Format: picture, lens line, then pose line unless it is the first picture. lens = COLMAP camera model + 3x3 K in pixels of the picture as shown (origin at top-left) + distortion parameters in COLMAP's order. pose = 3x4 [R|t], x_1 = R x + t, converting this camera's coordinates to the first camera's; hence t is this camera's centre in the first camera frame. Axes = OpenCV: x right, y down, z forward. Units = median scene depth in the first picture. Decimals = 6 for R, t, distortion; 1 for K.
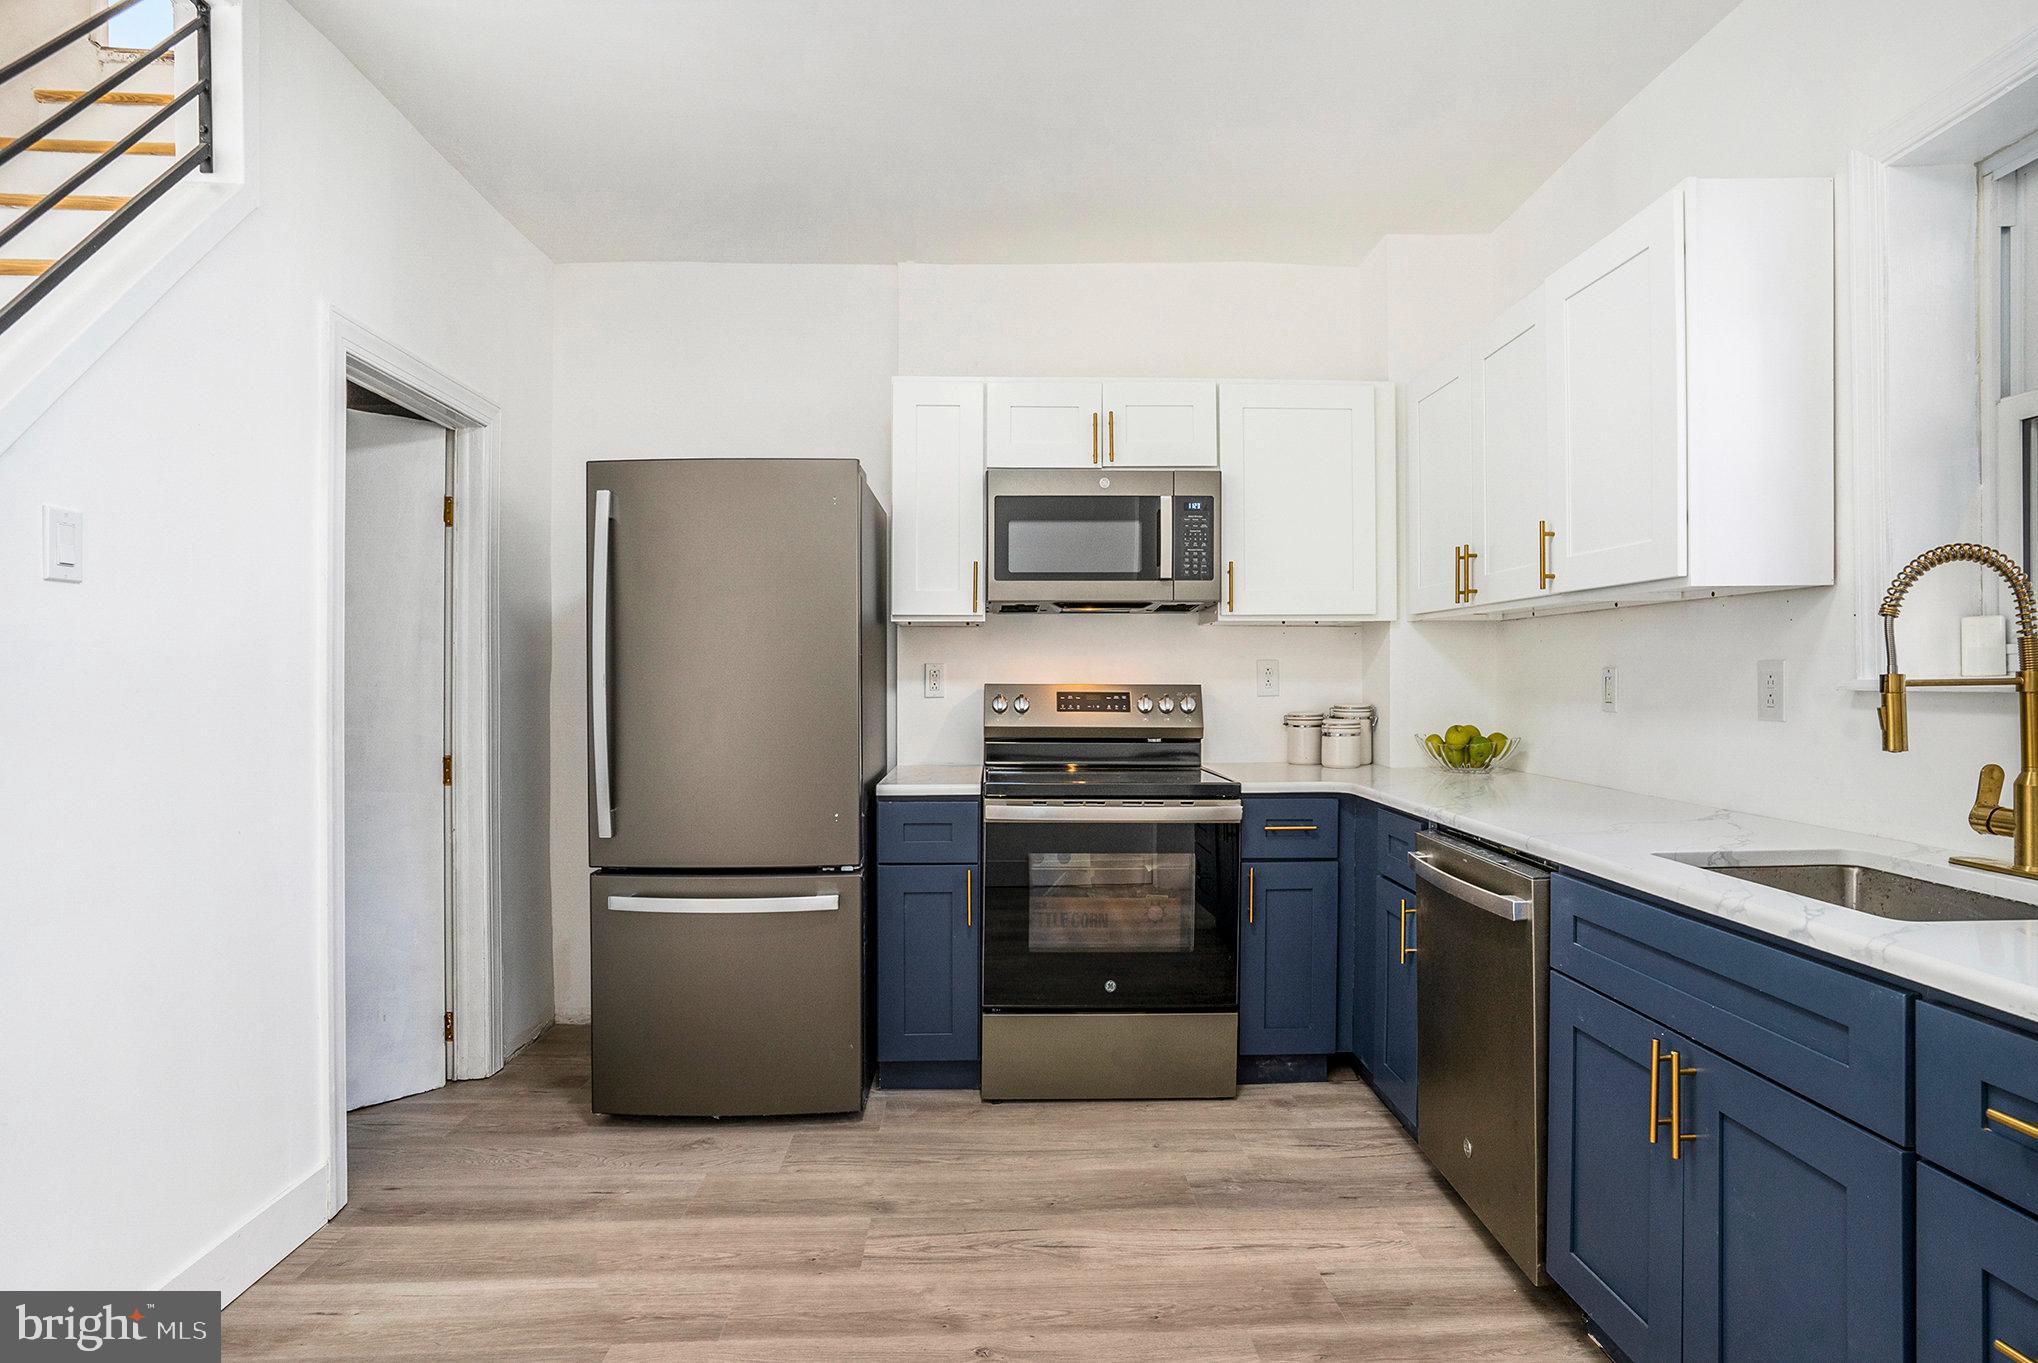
lens RADIAL K [[1028.7, 0, 1030.3], [0, 1028.7, 686.4], [0, 0, 1]] dist [-0.063160, 0.024954]
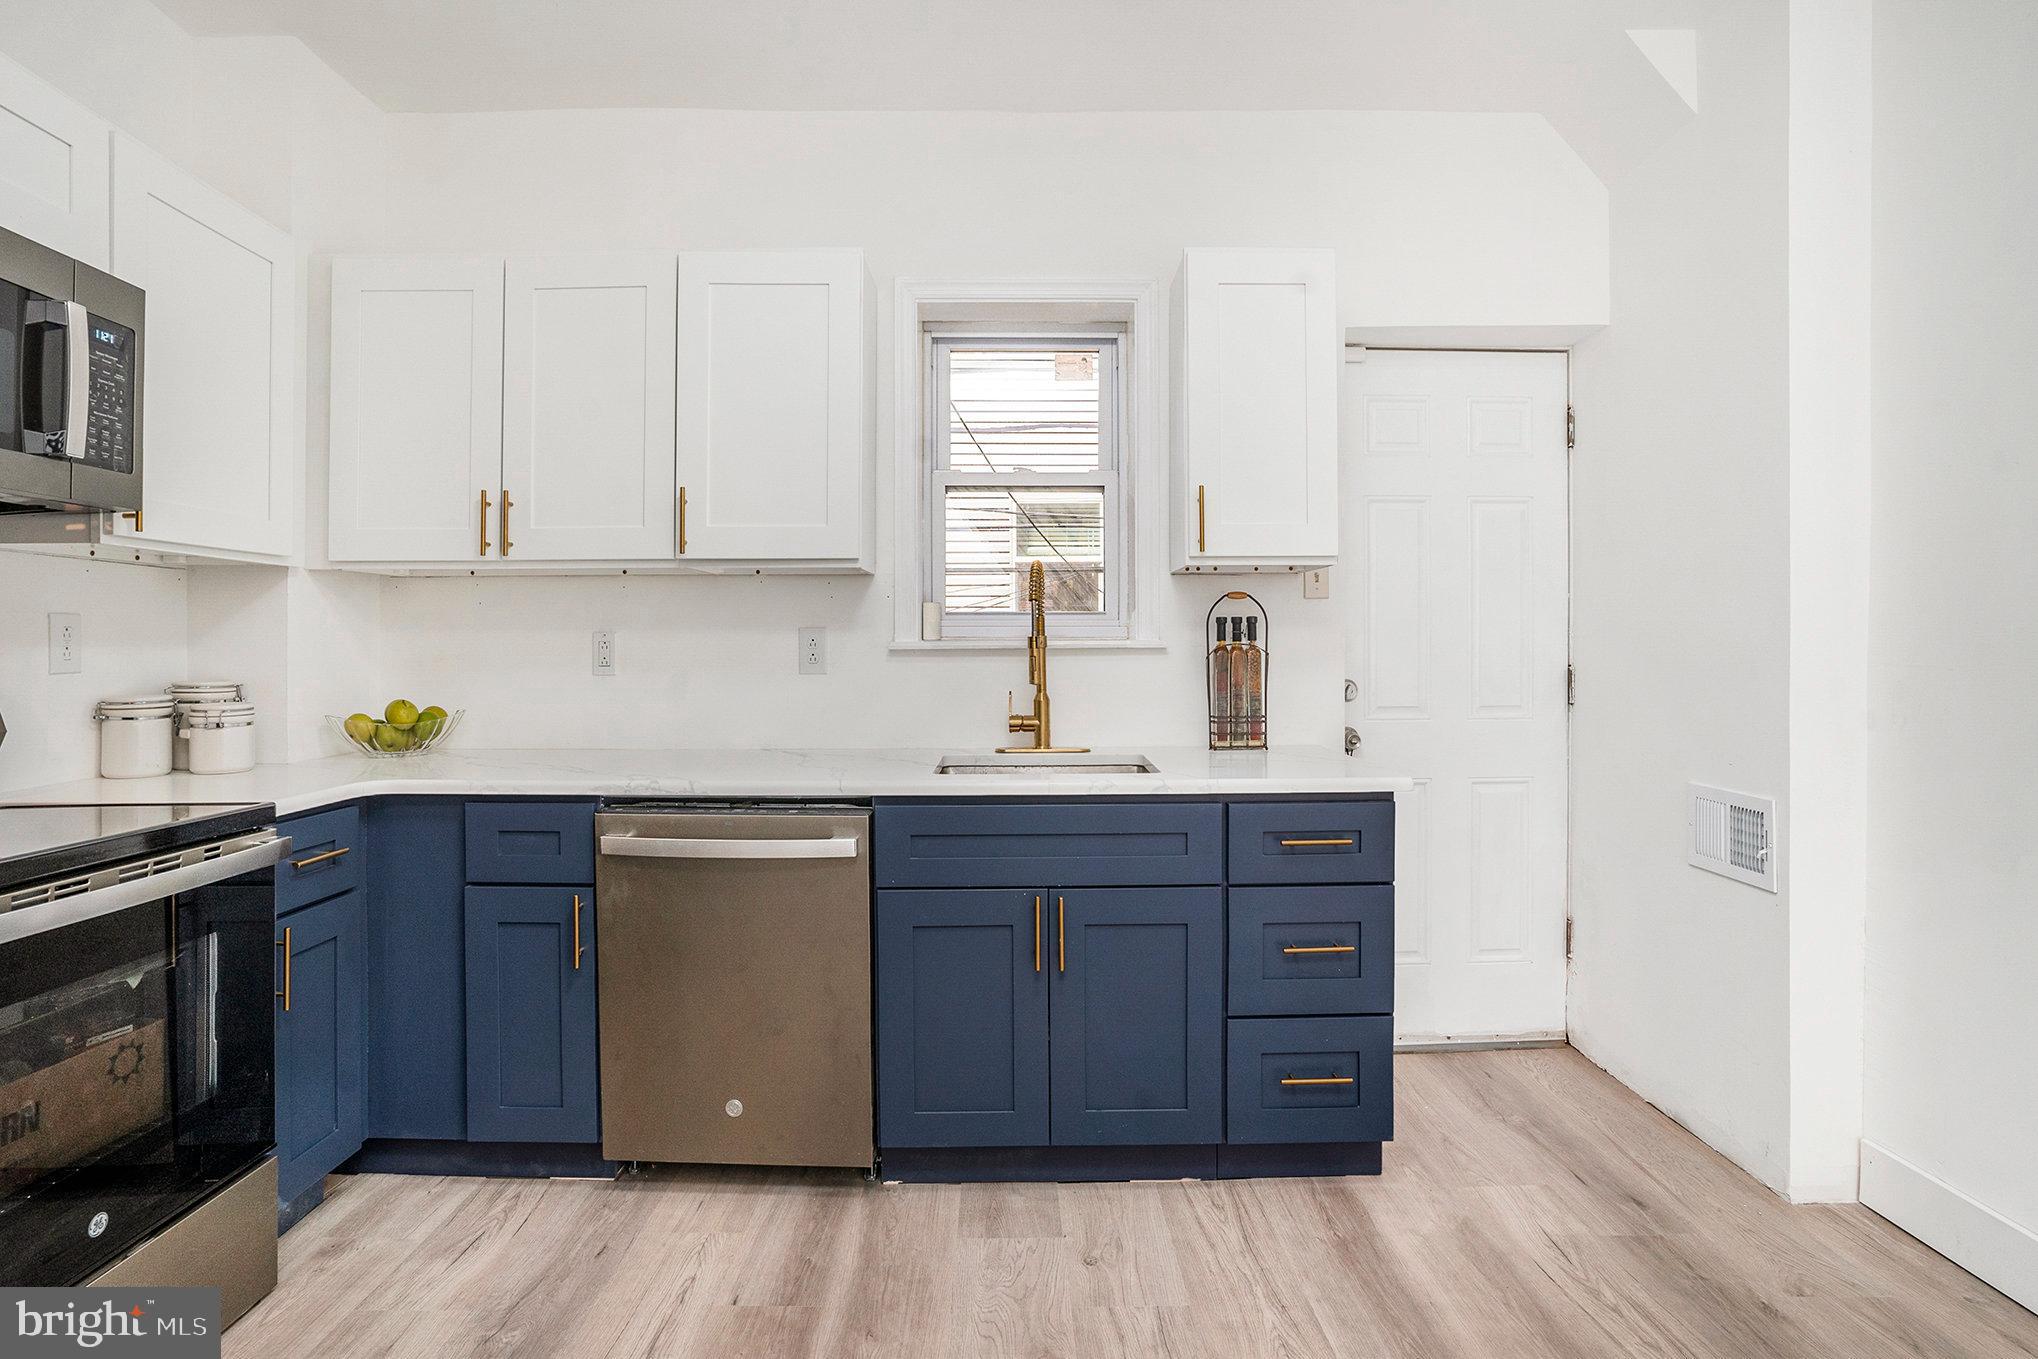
lens RADIAL K [[1028.7, 0, 1001.5], [0, 1028.7, 683.9], [0, 0, 1]] dist [-0.063160, 0.024954]
pose [[0.033499, -0.032069, 0.998924, -0.419095], [0.013148, 0.999413, 0.031644, 0.006042], [-0.999352, 0.012073, 0.033901, 0.528370]]
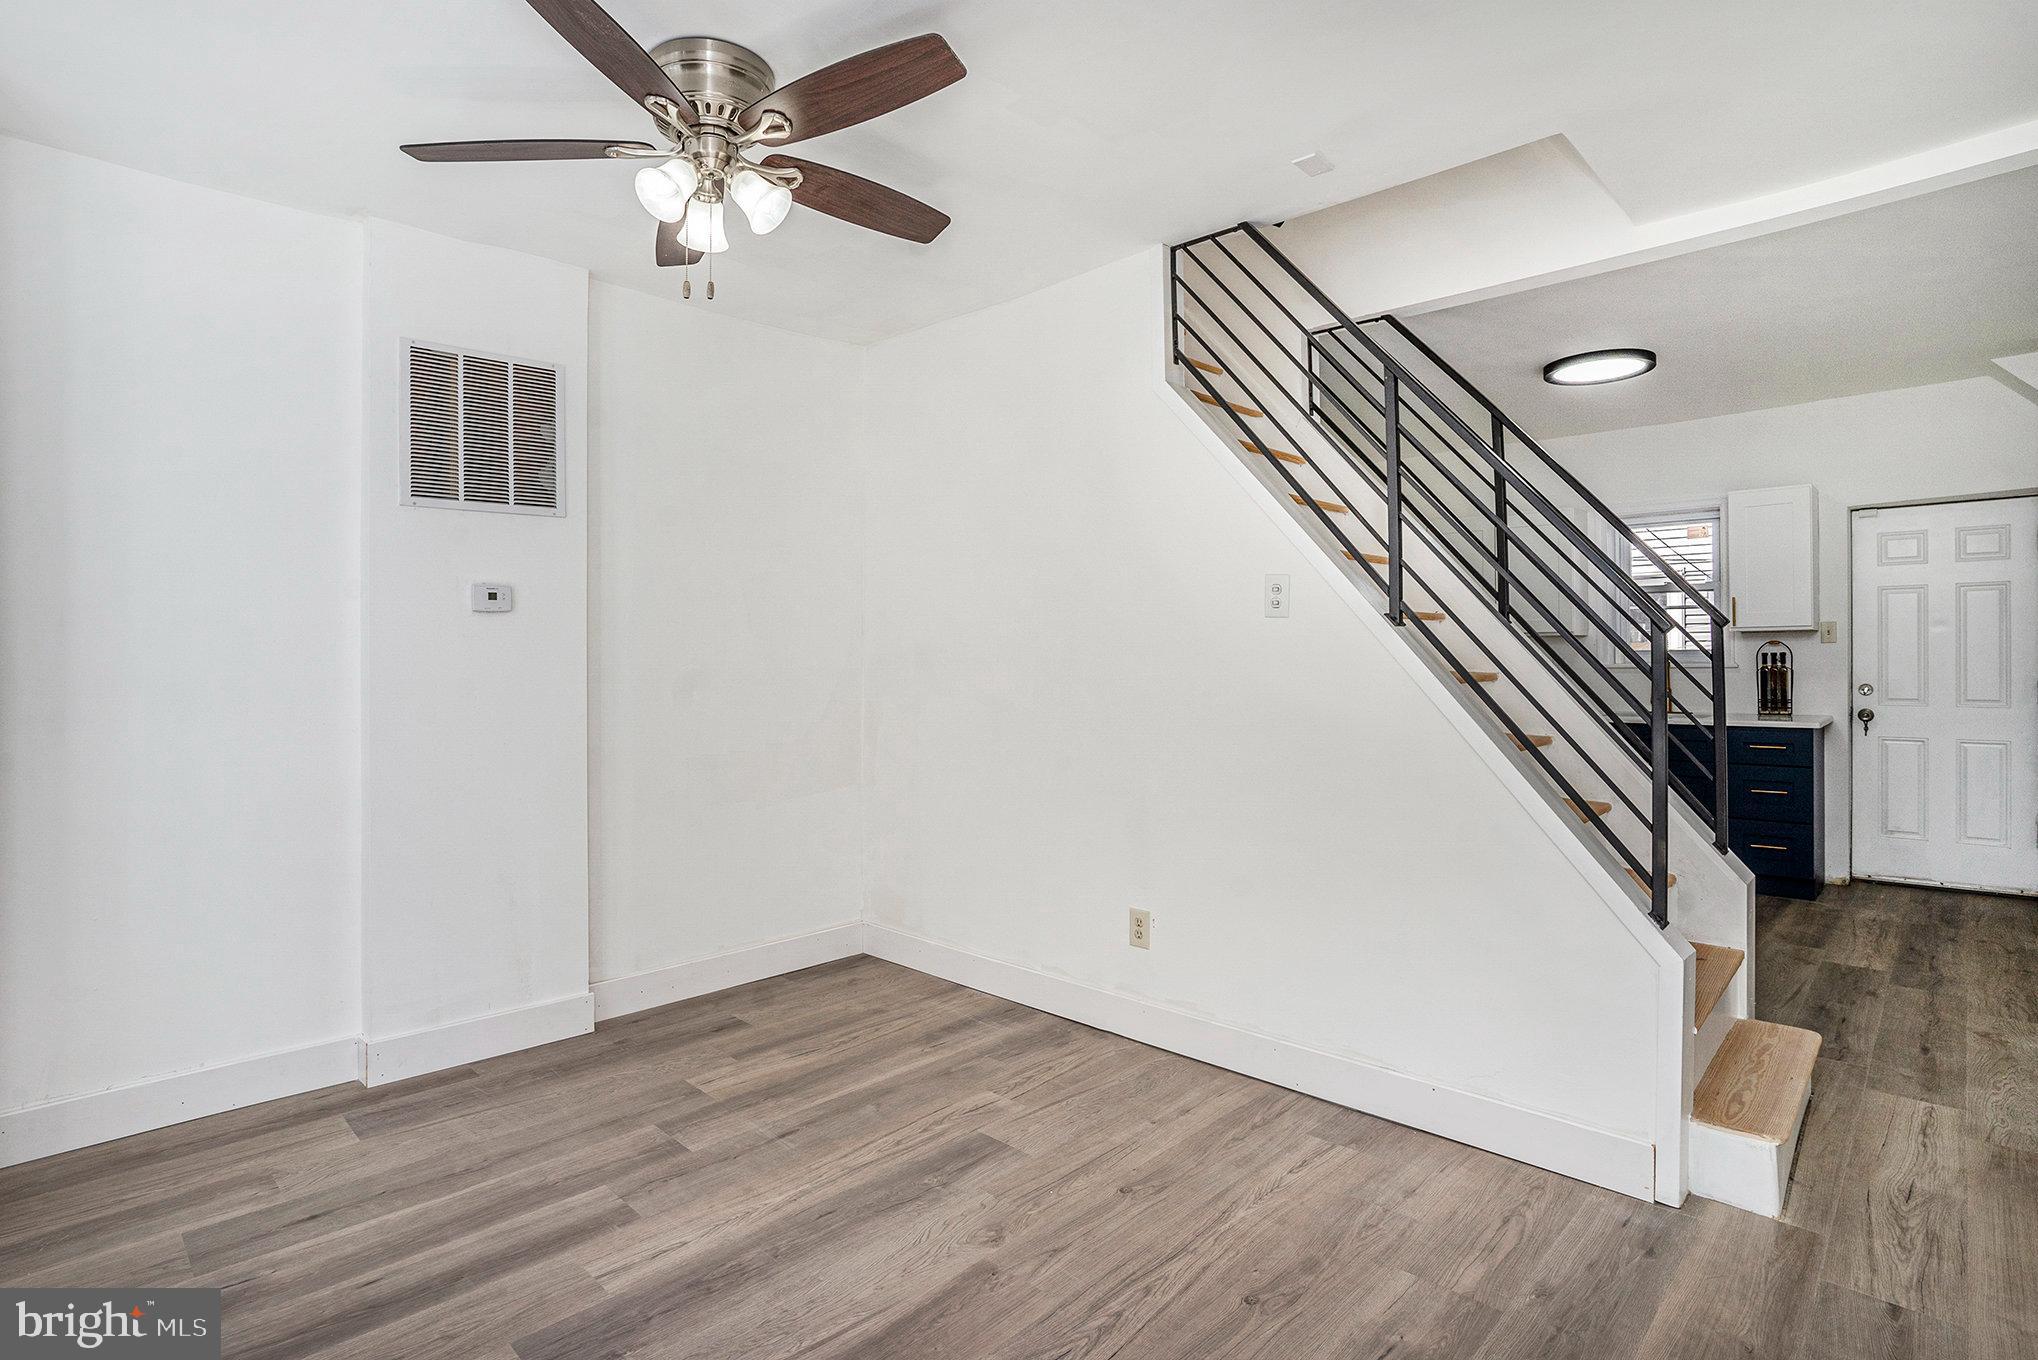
lens RADIAL K [[1028.7, 0, 1023.6], [0, 1028.7, 682.0], [0, 0, 1]] dist [-0.063160, 0.024954]
pose [[0.709985, -0.013795, 0.704082, -1.891838], [0.017270, 0.999848, 0.002175, 0.004472], [-0.704005, 0.010615, 0.710115, -0.018859]]
